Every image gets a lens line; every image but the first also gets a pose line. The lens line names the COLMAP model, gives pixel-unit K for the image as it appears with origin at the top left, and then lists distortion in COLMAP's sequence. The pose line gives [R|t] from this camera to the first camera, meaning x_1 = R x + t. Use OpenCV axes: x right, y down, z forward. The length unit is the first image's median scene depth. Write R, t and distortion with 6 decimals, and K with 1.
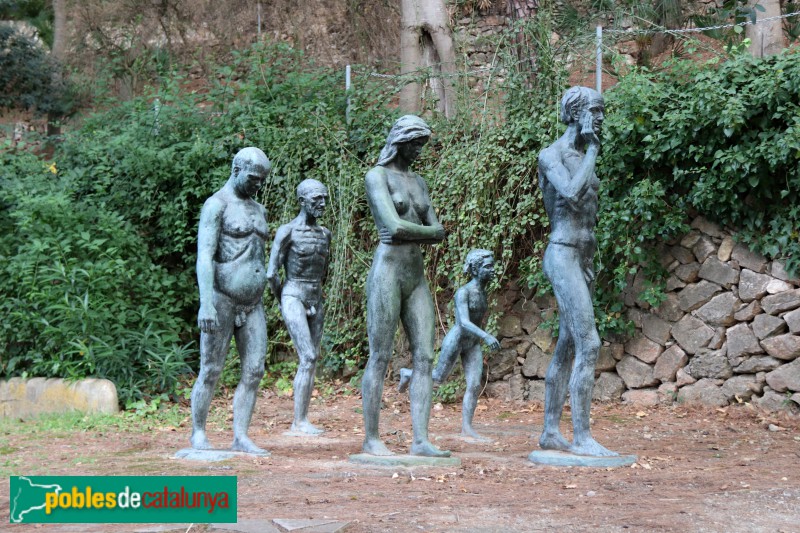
lens RADIAL K [[974.1, 0, 399.6], [0, 974.1, 268.2], [0, 0, 1]] dist [0.036119, 0.000000]
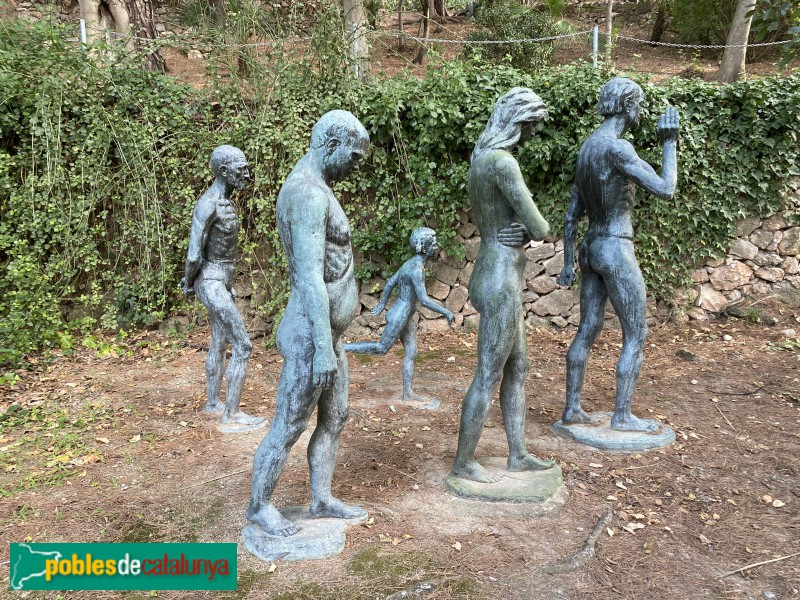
lens RADIAL K [[571.0, 0, 400.3], [0, 571.0, 298.8], [0, 0, 1]] dist [0.011757, -0.002858]
pose [[0.810287, -0.096959, 0.577957, -0.280653], [-0.010569, 0.983640, 0.179834, -0.050632], [-0.585938, -0.151826, 0.796006, 0.487388]]
